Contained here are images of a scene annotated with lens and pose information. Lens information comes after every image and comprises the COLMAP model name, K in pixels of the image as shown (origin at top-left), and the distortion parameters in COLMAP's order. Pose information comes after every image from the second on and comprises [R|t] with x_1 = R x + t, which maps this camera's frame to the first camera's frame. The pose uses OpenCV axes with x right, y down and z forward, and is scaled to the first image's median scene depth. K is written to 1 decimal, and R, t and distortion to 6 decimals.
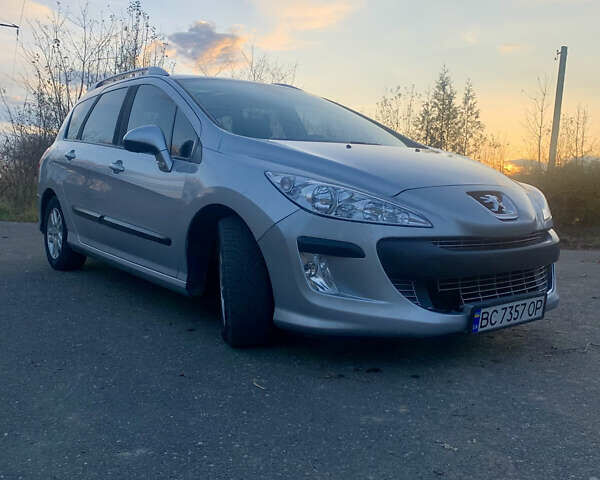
lens RADIAL K [[622.6, 0, 300.0], [0, 622.6, 240.0], [0, 0, 1]] dist [0.075501, -0.162146]
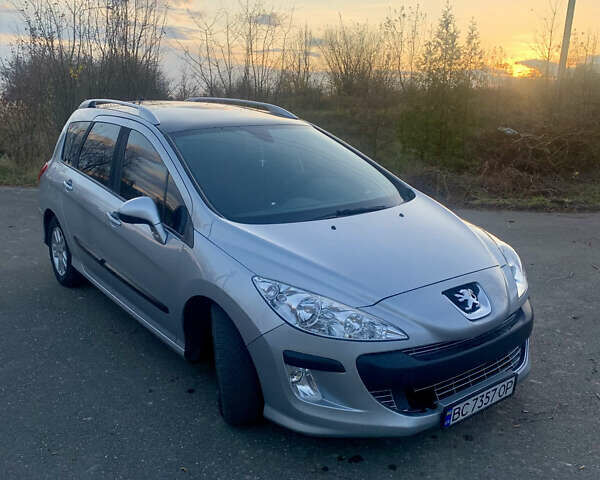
lens RADIAL K [[622.6, 0, 300.0], [0, 622.6, 240.0], [0, 0, 1]] dist [0.075501, -0.162146]
pose [[0.999711, -0.020484, -0.012573, 0.039092], [0.022158, 0.988144, 0.151924, -0.325070], [0.009312, -0.152159, 0.988312, -0.037067]]
